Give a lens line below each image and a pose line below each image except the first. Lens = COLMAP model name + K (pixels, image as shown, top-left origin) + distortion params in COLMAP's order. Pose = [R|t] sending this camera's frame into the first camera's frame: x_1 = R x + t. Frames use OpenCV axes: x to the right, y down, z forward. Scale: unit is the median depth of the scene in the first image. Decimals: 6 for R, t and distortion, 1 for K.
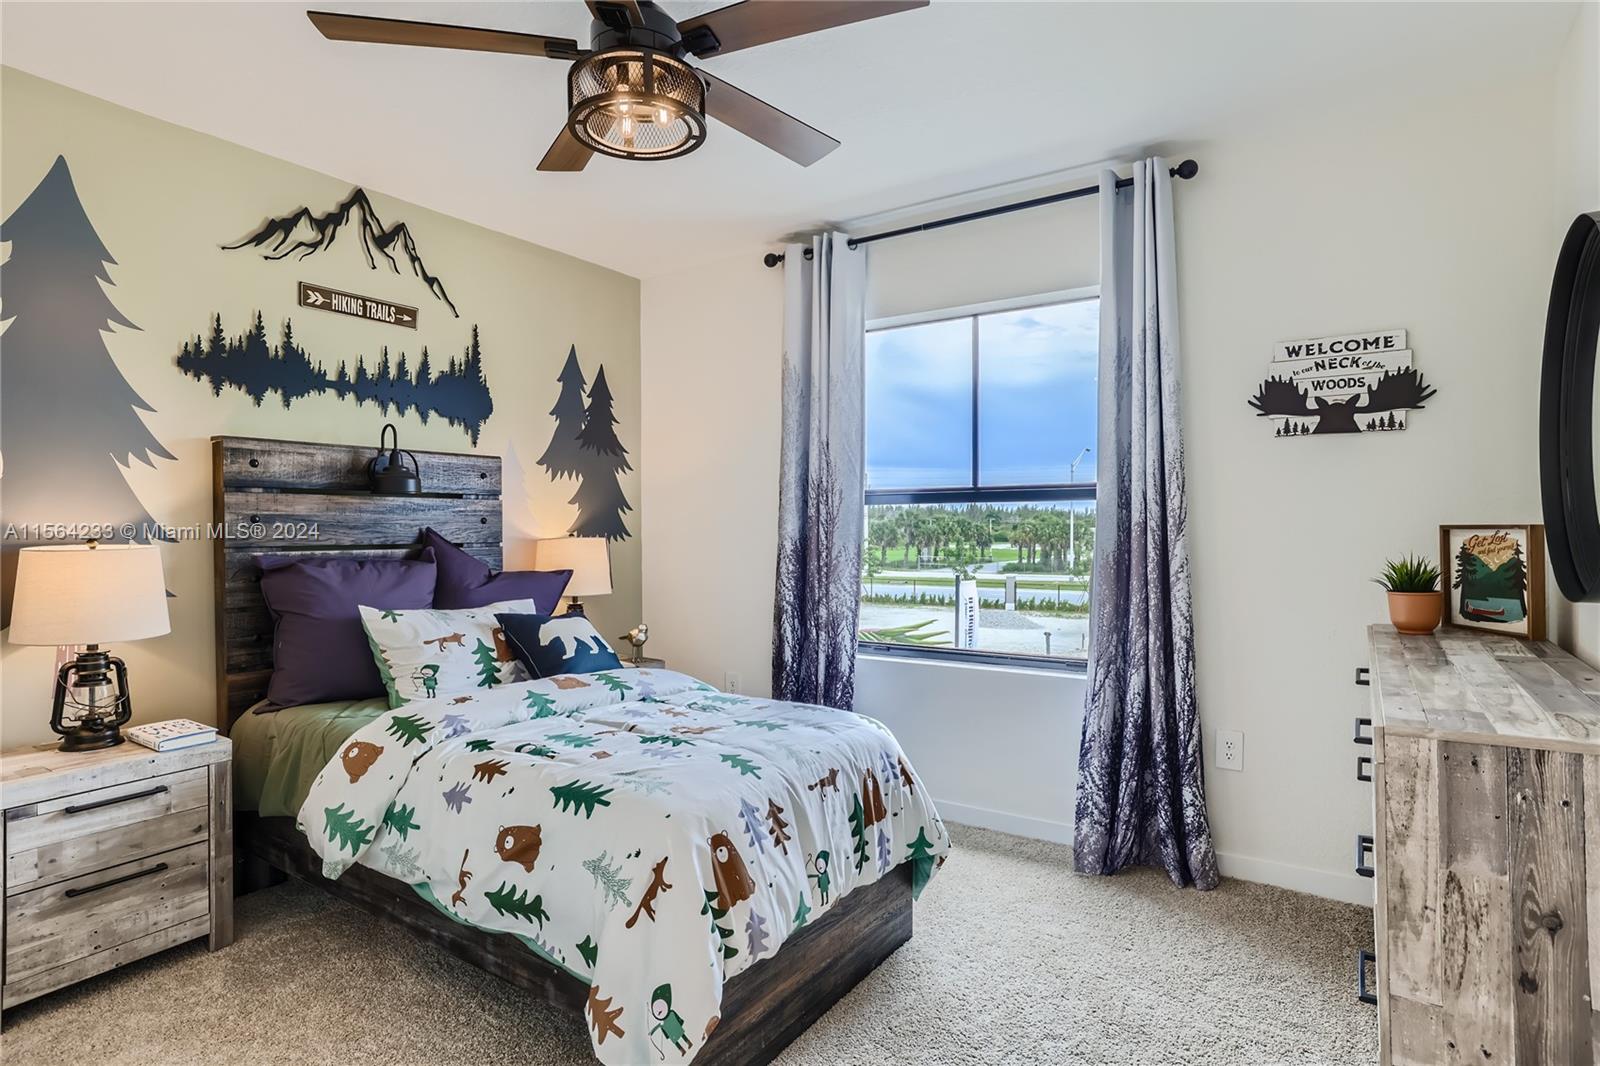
lens RADIAL K [[845.4, 0, 747.9], [0, 845.4, 534.4], [0, 0, 1]] dist [-0.038788, 0.026386]
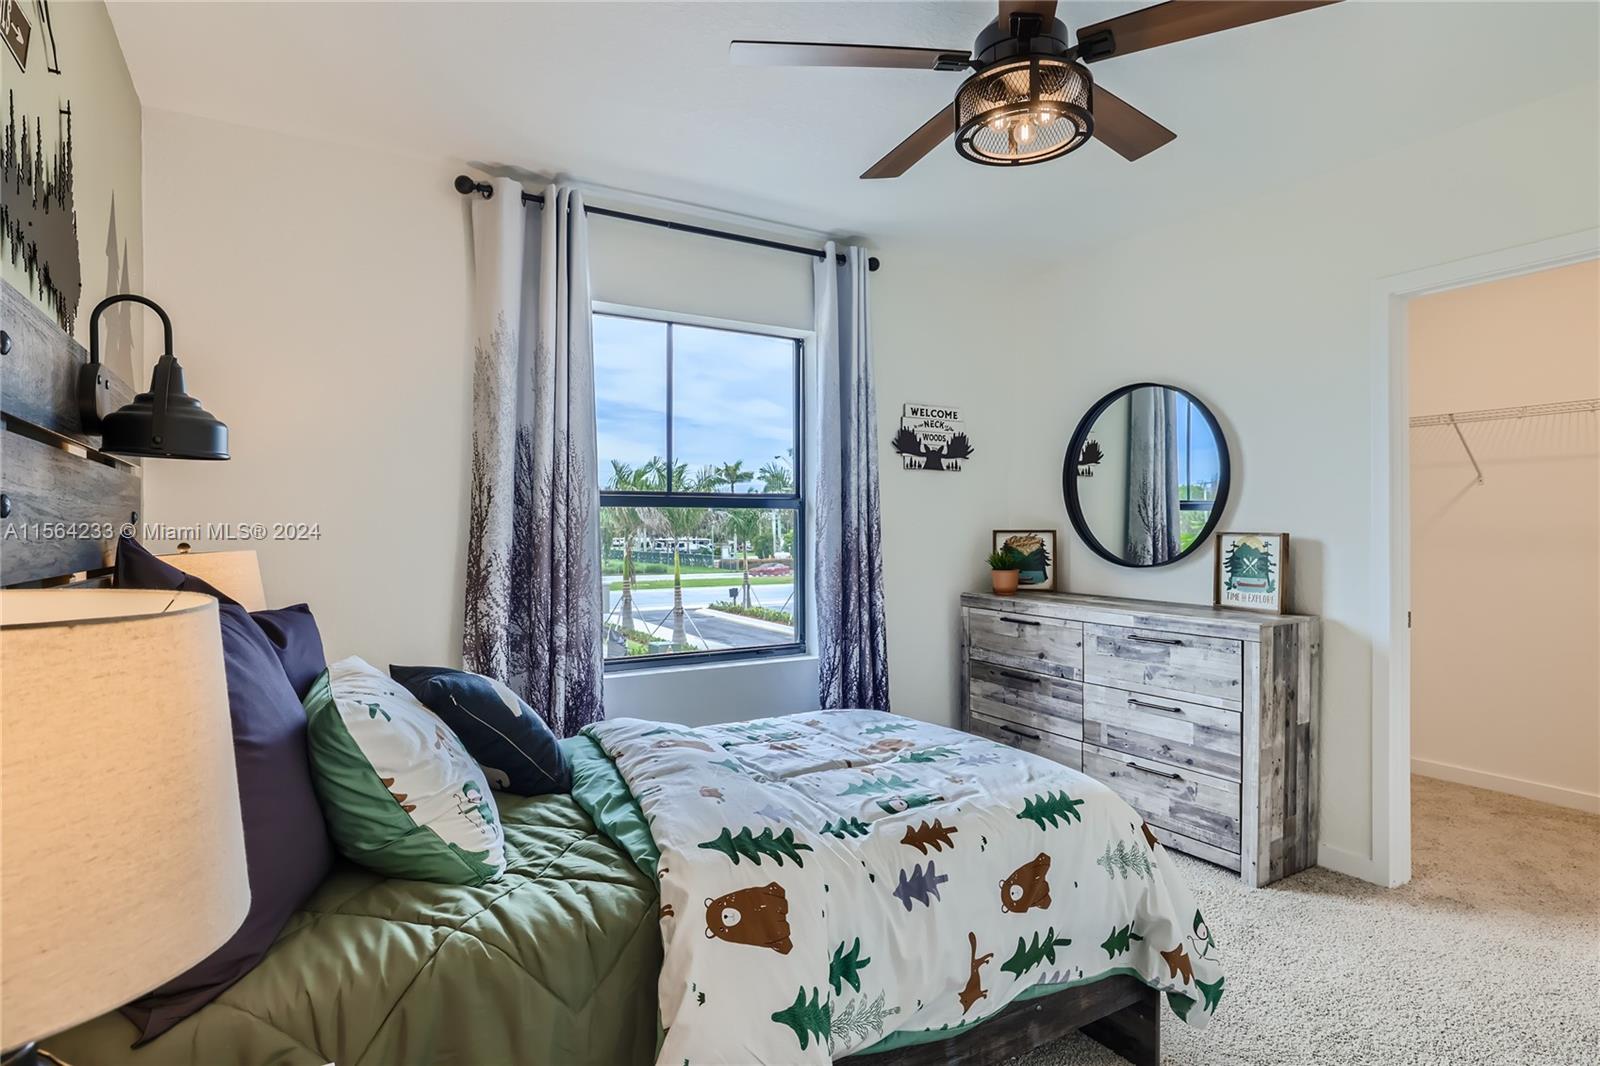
lens RADIAL K [[845.4, 0, 840.0], [0, 845.4, 534.2], [0, 0, 1]] dist [-0.038788, 0.026386]
pose [[0.388962, -0.002683, 0.921250, -0.794281], [0.008650, 0.999962, -0.000739, -0.004142], [-0.921213, 0.008256, 0.388971, 0.567055]]
